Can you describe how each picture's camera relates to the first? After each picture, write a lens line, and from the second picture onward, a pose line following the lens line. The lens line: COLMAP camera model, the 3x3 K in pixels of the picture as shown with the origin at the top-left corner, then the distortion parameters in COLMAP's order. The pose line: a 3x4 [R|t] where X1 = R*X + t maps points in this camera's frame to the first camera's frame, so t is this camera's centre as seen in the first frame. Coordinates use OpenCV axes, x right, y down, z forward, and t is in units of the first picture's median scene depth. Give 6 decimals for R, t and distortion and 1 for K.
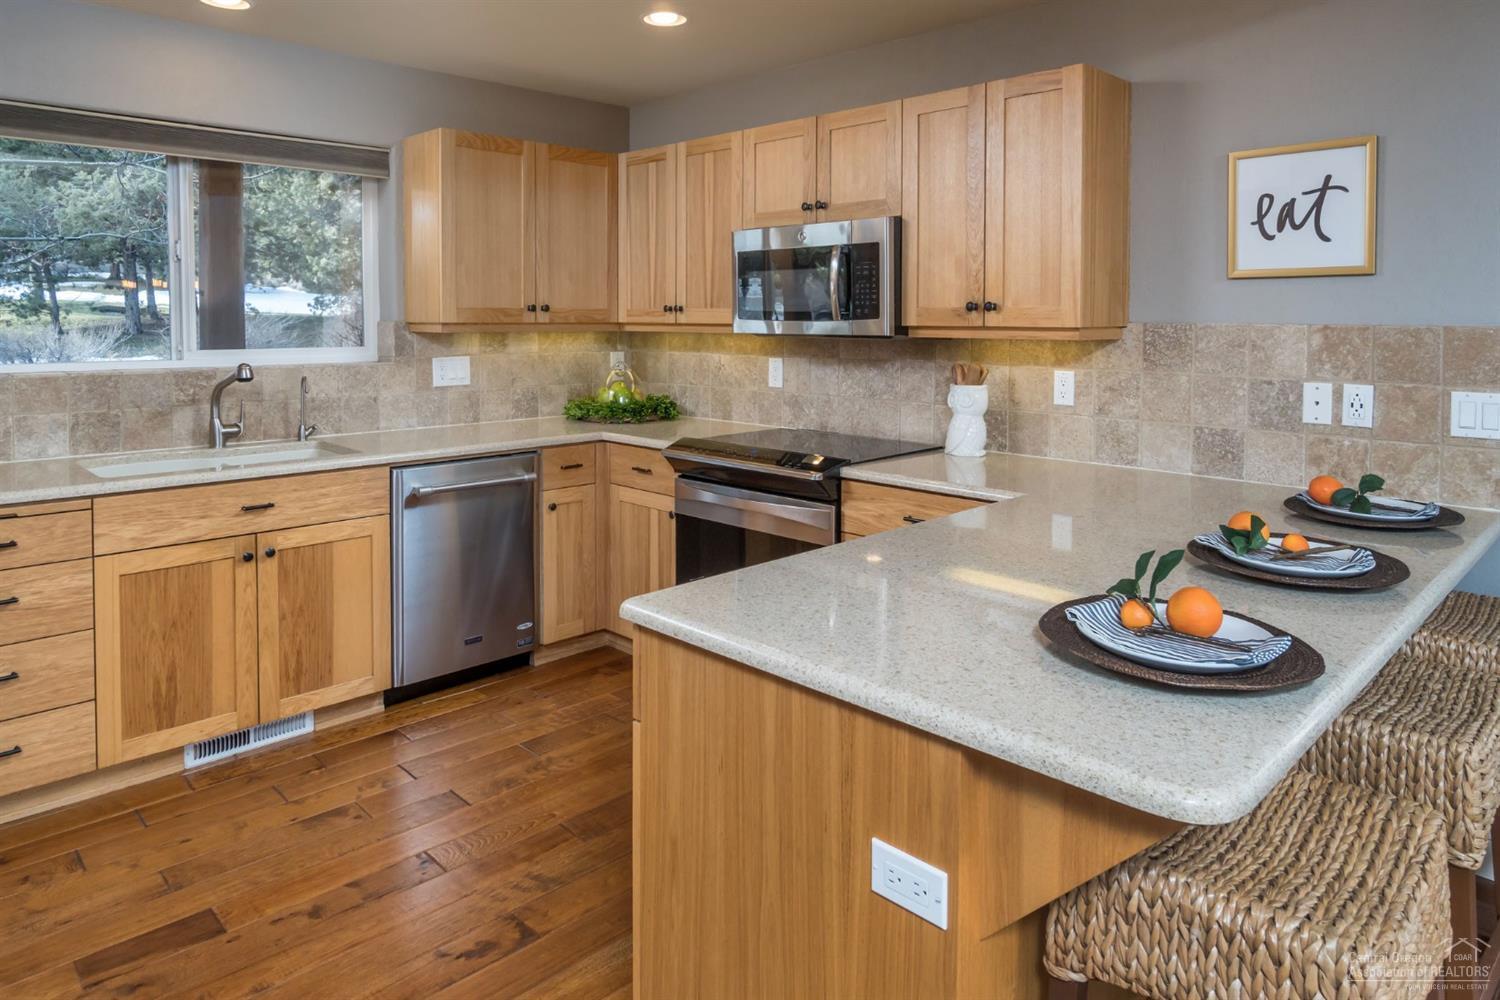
lens RADIAL K [[959.0, 0, 755.4], [0, 959.0, 348.9], [0, 0, 1]] dist [-0.001836, -0.000892]
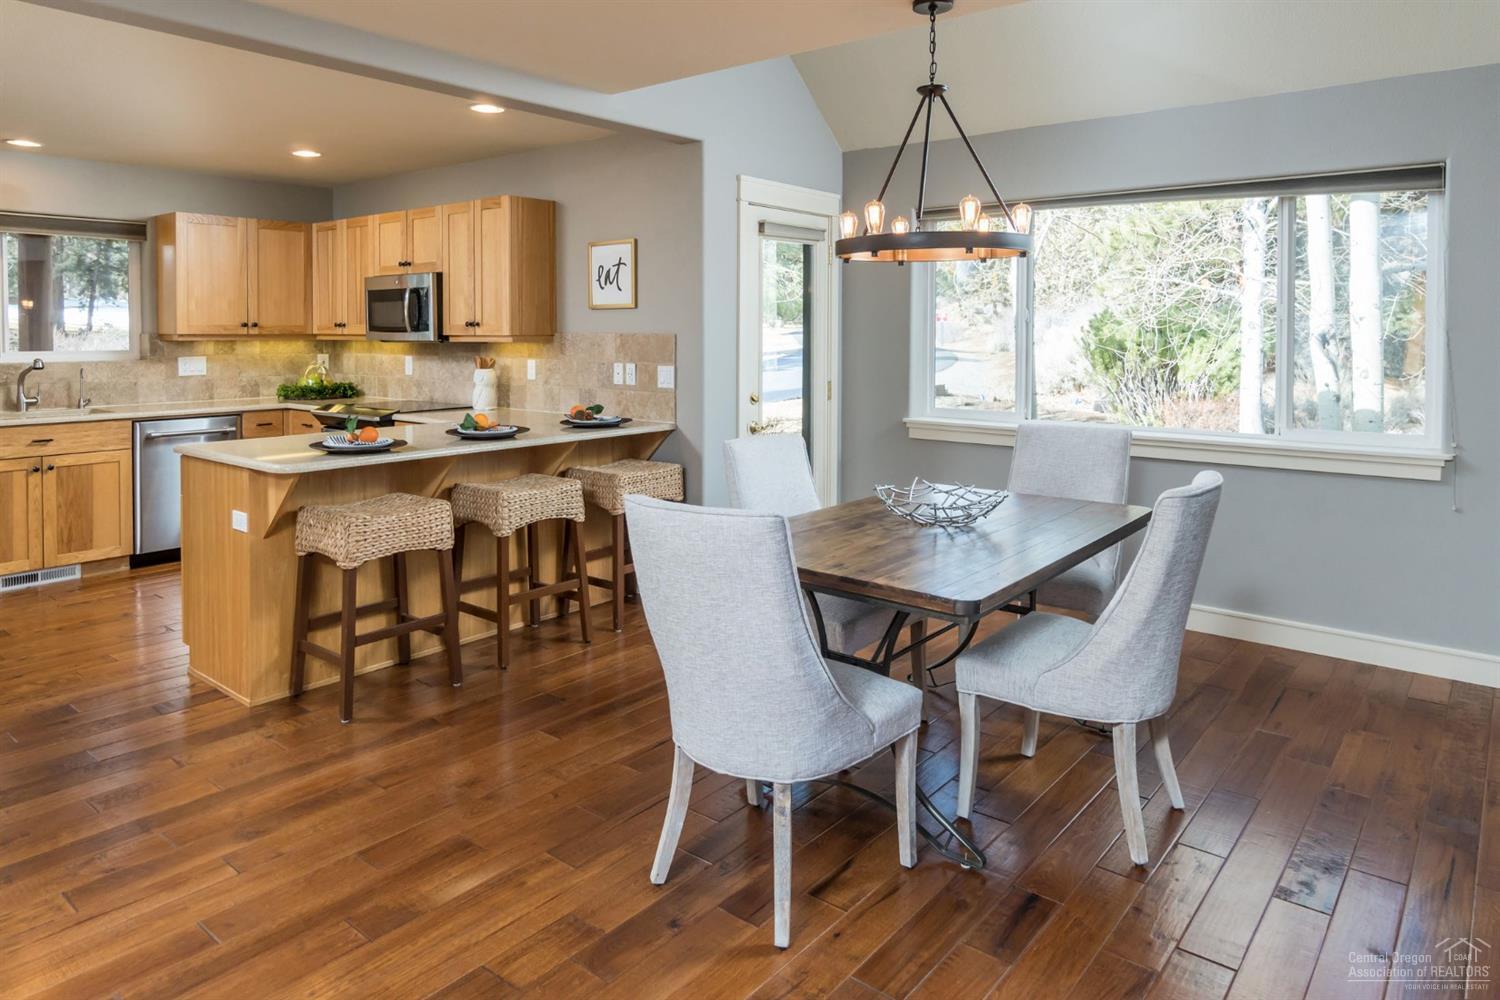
lens RADIAL K [[959.0, 0, 755.4], [0, 959.0, 348.9], [0, 0, 1]] dist [-0.001836, -0.000892]
pose [[0.994680, -0.004558, 0.102914, 0.537572], [0.005958, 0.999894, -0.013301, 0.027486], [-0.102842, 0.013844, 0.994601, -0.786962]]
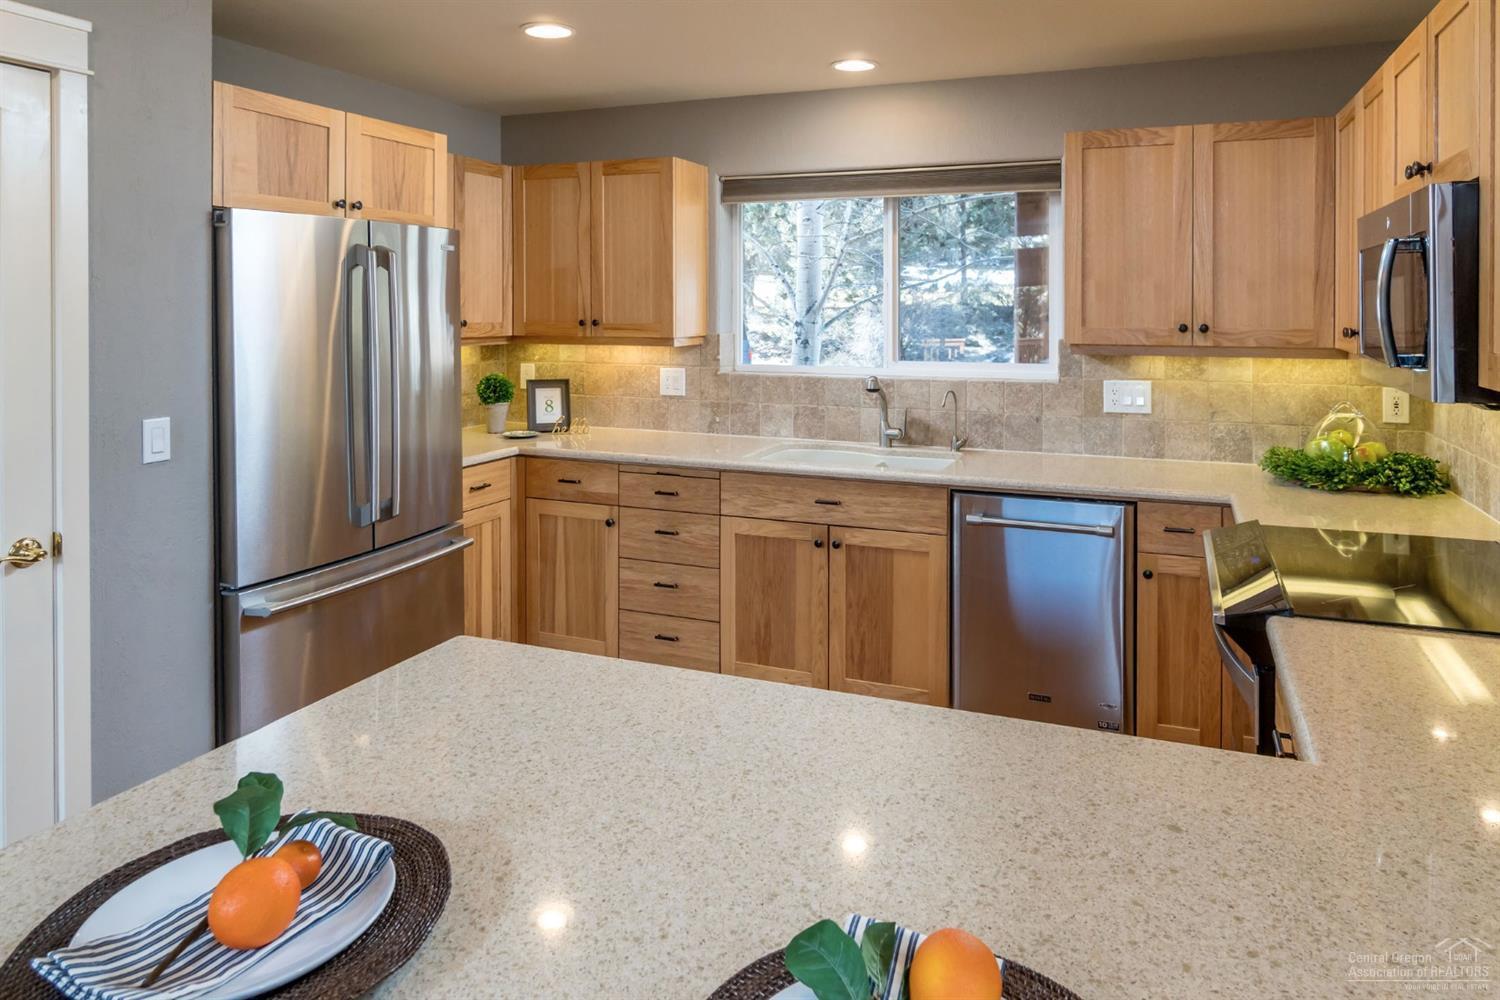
lens RADIAL K [[960.9, 0, 780.2], [0, 960.9, 314.6], [0, 0, 1]] dist [-0.000464, -0.000273]
pose [[0.398359, 0.006473, -0.917207, 0.476770], [-0.030652, 0.999511, -0.006259, -0.048005], [0.916717, 0.030607, 0.398362, 0.442981]]
